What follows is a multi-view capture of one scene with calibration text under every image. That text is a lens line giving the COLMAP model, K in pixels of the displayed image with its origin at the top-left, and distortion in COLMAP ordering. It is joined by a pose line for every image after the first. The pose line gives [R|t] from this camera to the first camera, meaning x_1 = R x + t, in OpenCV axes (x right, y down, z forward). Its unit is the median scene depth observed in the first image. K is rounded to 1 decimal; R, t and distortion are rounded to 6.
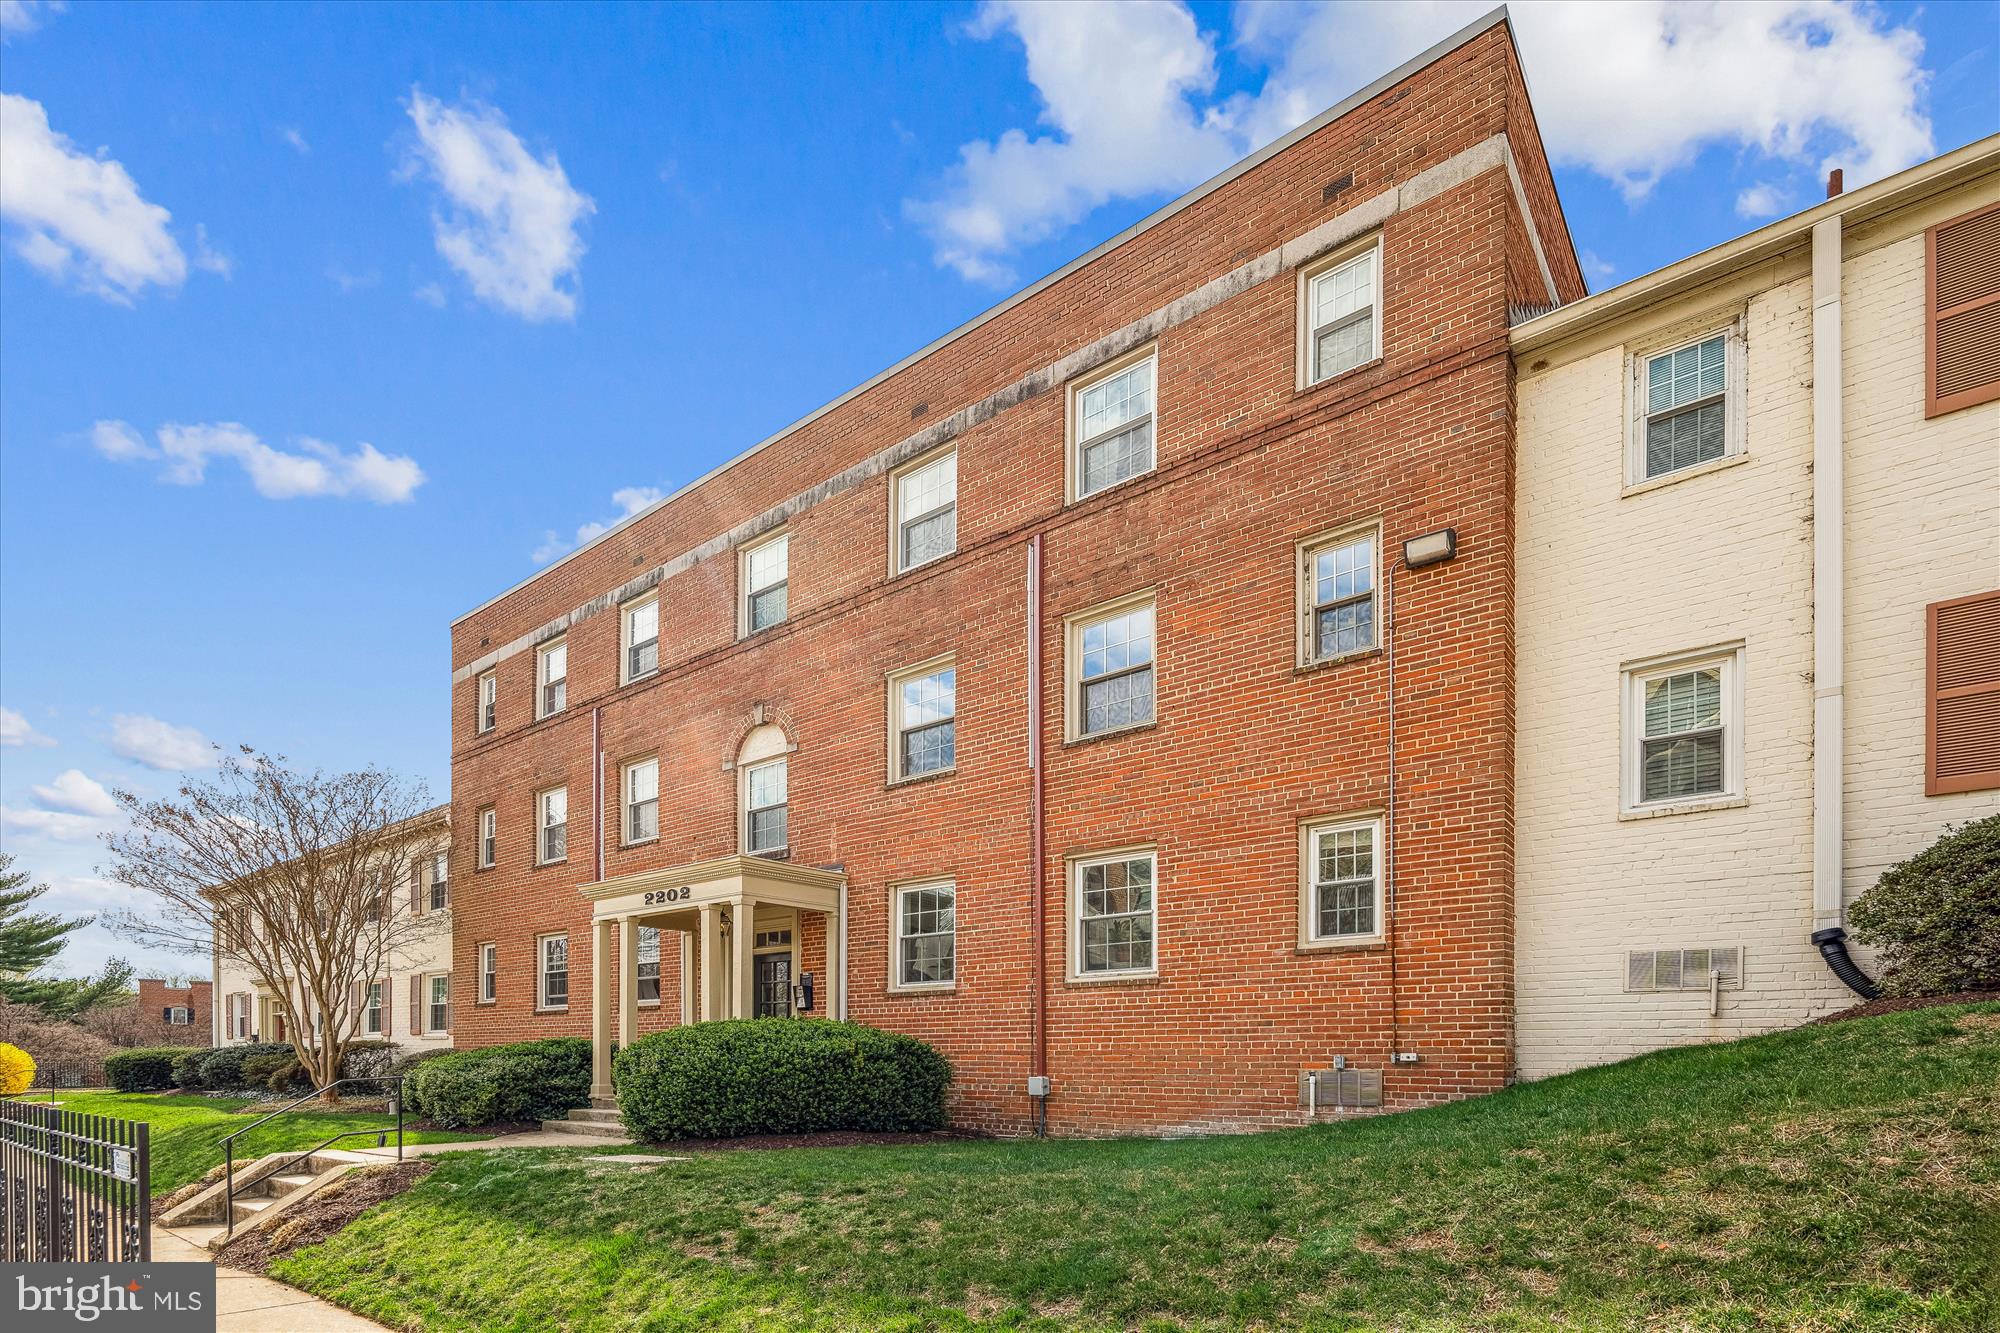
lens RADIAL K [[953.5, 0, 989.8], [0, 953.5, 656.6], [0, 0, 1]] dist [-0.003255, 0.001363]
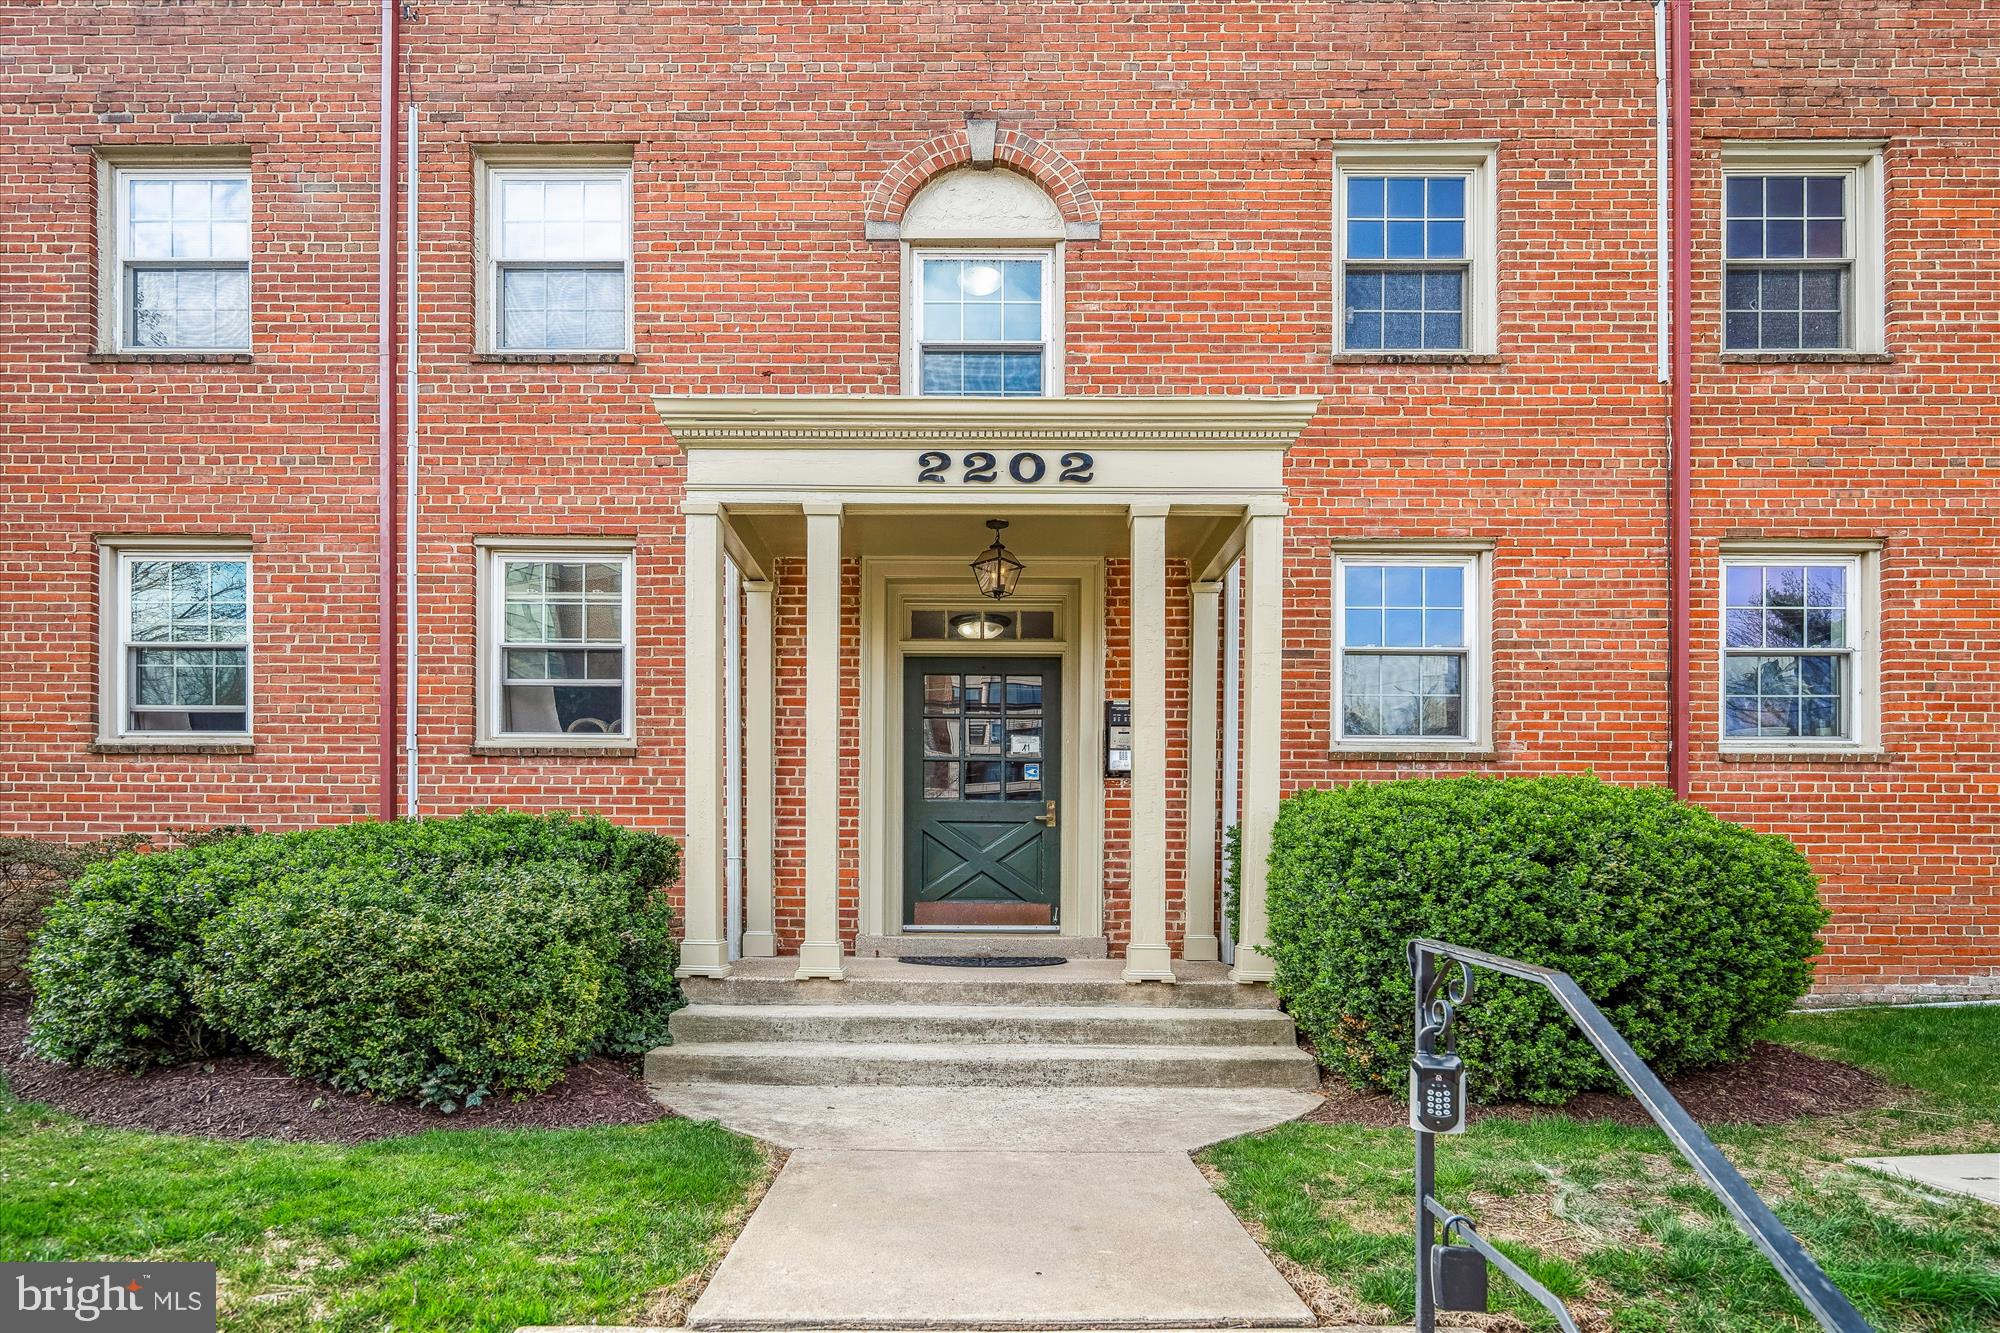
lens RADIAL K [[1007.0, 0, 999.7], [0, 1007.0, 576.7], [0, 0, 1]] dist [-0.001984, 0.000520]
pose [[0.801998, 0.159654, 0.575595, -0.586063], [-0.238372, 0.969107, 0.063330, 0.280378], [-0.547702, -0.187996, 0.815279, 0.702969]]
